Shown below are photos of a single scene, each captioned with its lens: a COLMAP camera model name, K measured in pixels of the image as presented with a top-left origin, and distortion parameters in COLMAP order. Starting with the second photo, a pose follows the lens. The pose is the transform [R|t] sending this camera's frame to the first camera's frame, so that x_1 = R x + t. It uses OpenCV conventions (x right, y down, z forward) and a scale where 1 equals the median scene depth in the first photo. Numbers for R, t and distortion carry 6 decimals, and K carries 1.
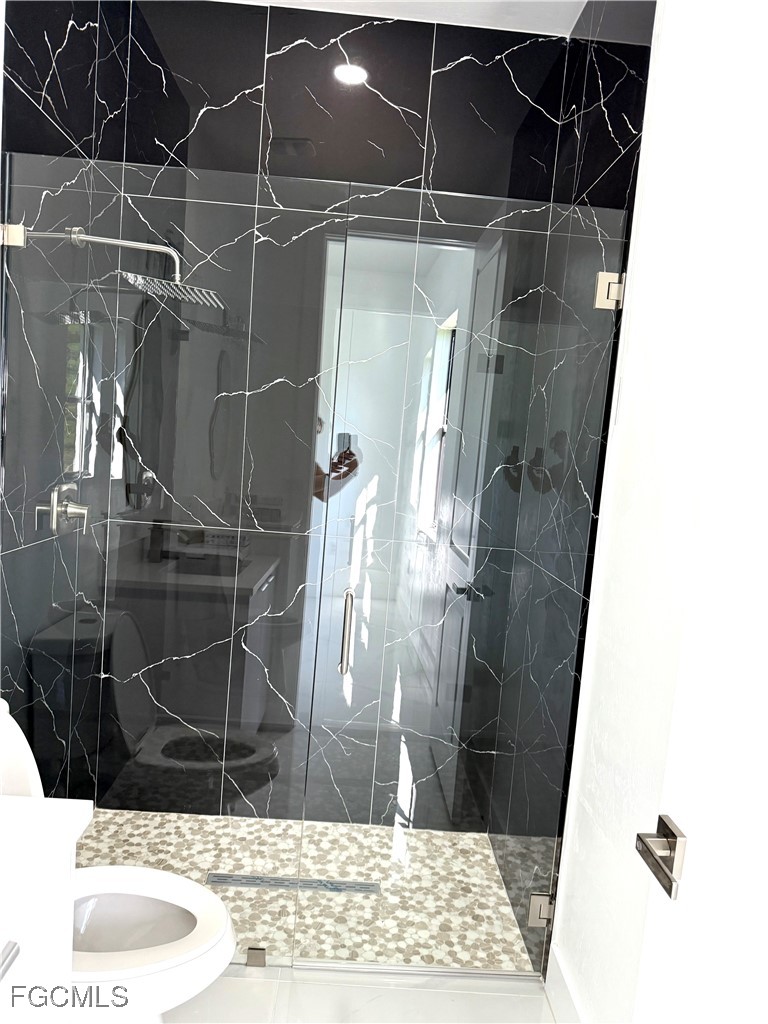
lens RADIAL K [[731.0, 0, 381.1], [0, 731.0, 546.7], [0, 0, 1]] dist [0.000265, 0.003882]
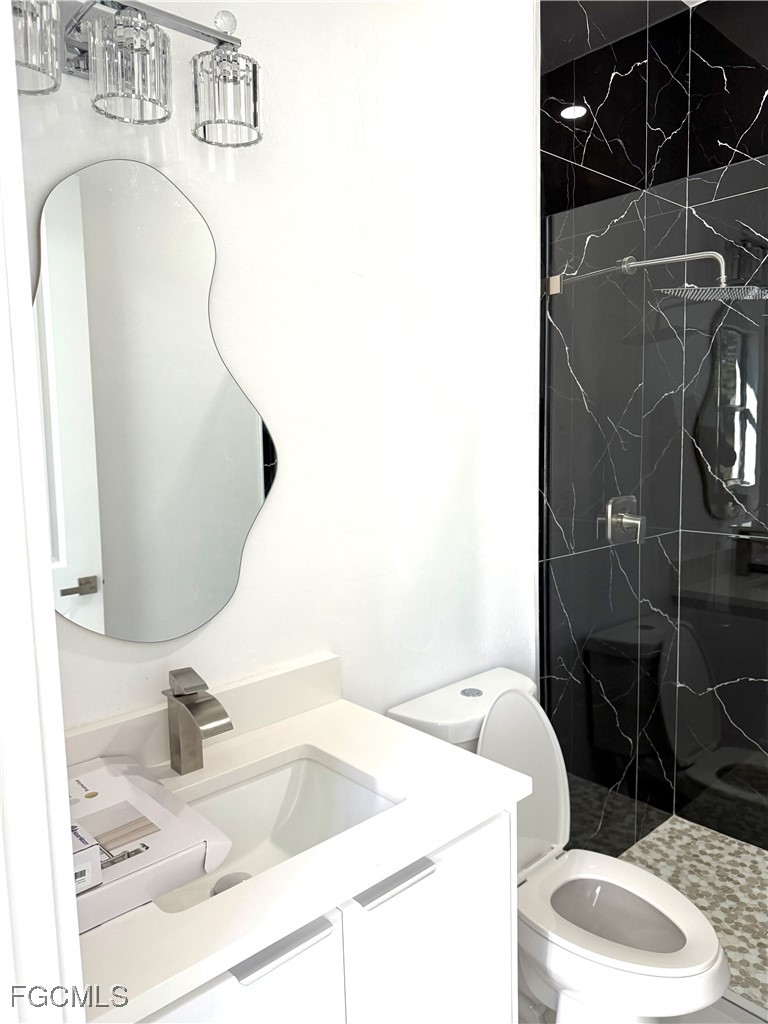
lens RADIAL K [[731.0, 0, 381.1], [0, 731.0, 546.7], [0, 0, 1]] dist [0.000265, 0.003882]
pose [[0.647345, 0.022773, -0.761857, 0.120179], [-0.034094, 0.999418, 0.000905, -0.000859], [0.761434, 0.025388, 0.647745, 0.028285]]
